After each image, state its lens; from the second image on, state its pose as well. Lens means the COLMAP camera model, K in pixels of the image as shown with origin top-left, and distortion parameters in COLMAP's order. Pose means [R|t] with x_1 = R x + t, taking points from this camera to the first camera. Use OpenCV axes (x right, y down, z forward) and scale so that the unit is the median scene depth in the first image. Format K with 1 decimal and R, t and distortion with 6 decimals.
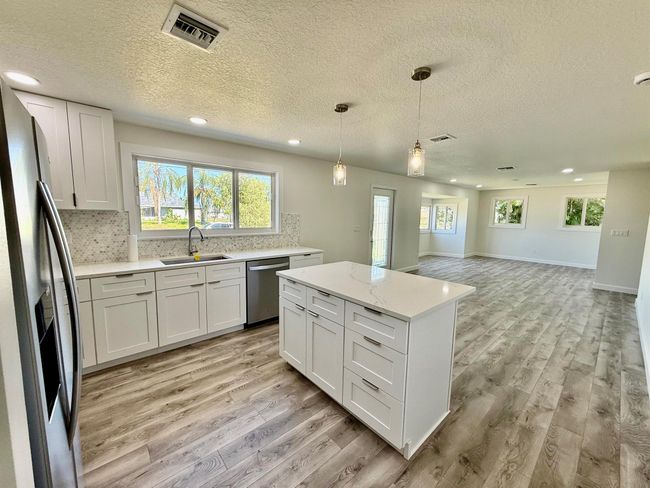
lens RADIAL K [[261.8, 0, 322.9], [0, 261.8, 243.5], [0, 0, 1]] dist [0.002068, 0.000014]
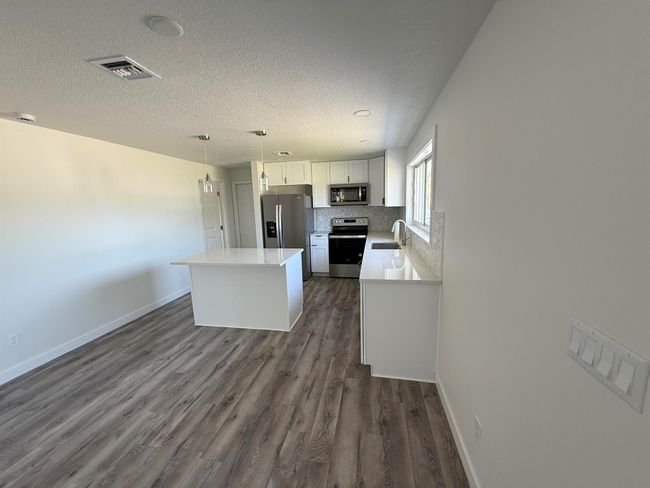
lens RADIAL K [[261.8, 0, 323.2], [0, 261.8, 240.4], [0, 0, 1]] dist [0.002068, 0.000014]
pose [[-0.793943, 0.094596, -0.600588, 0.634652], [-0.052857, 0.973343, 0.223180, -0.282677], [0.605690, 0.208937, -0.767779, 2.181440]]
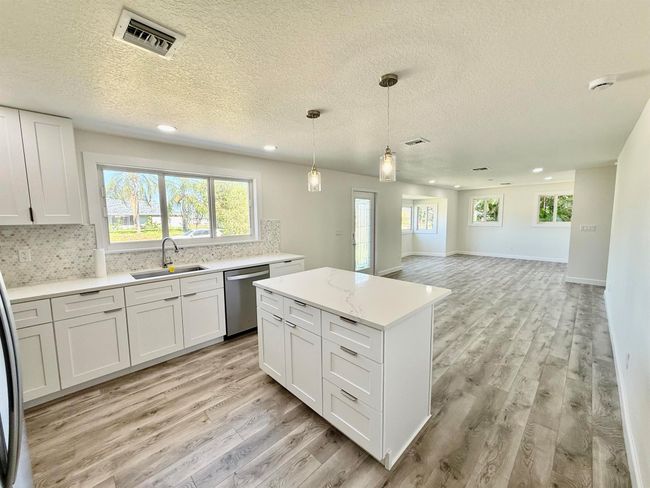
lens RADIAL K [[261.8, 0, 323.3], [0, 261.8, 243.2], [0, 0, 1]] dist [0.002068, 0.000014]
pose [[0.997990, -0.035761, 0.052326, 0.036226], [0.036322, 0.999292, -0.009796, -0.016313], [-0.051938, 0.011677, 0.998582, 0.012612]]
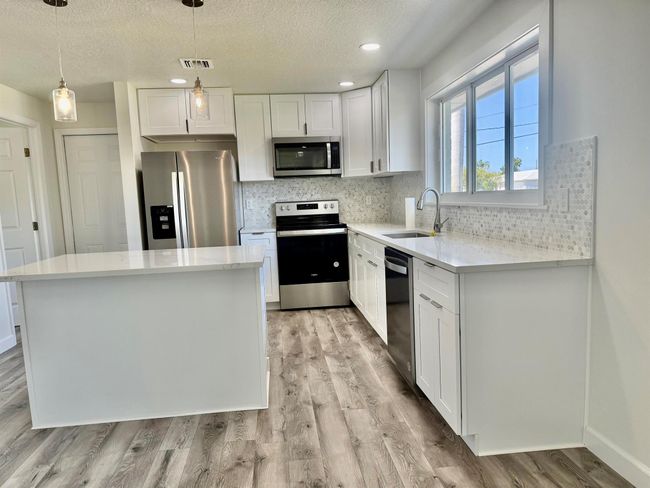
lens RADIAL K [[453.7, 0, 329.3], [0, 453.7, 245.8], [0, 0, 1]] dist [0.007290, -0.006644]
pose [[-0.568044, 0.088785, -0.818195, 0.794648], [-0.065300, 0.986167, 0.152348, -0.100384], [0.820404, 0.139969, -0.554388, 1.847236]]
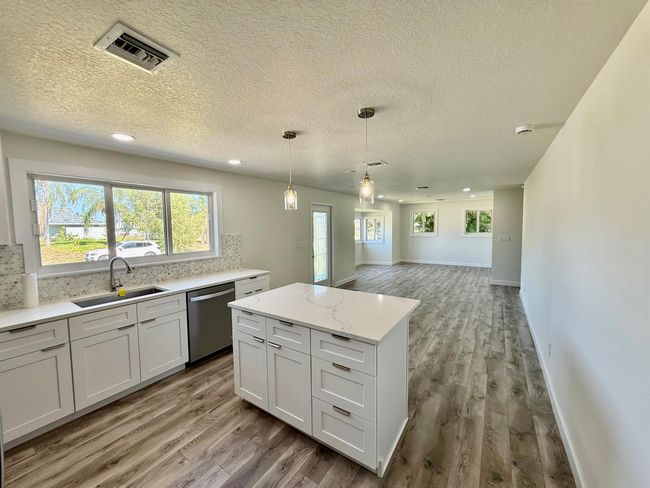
lens RADIAL K [[261.8, 0, 323.4], [0, 261.8, 243.0], [0, 0, 1]] dist [0.002068, 0.000014]
pose [[0.965406, -0.046872, 0.256503, -0.076844], [0.058196, 0.997629, -0.036731, -0.049593], [-0.254173, 0.050388, 0.965845, 0.004390]]
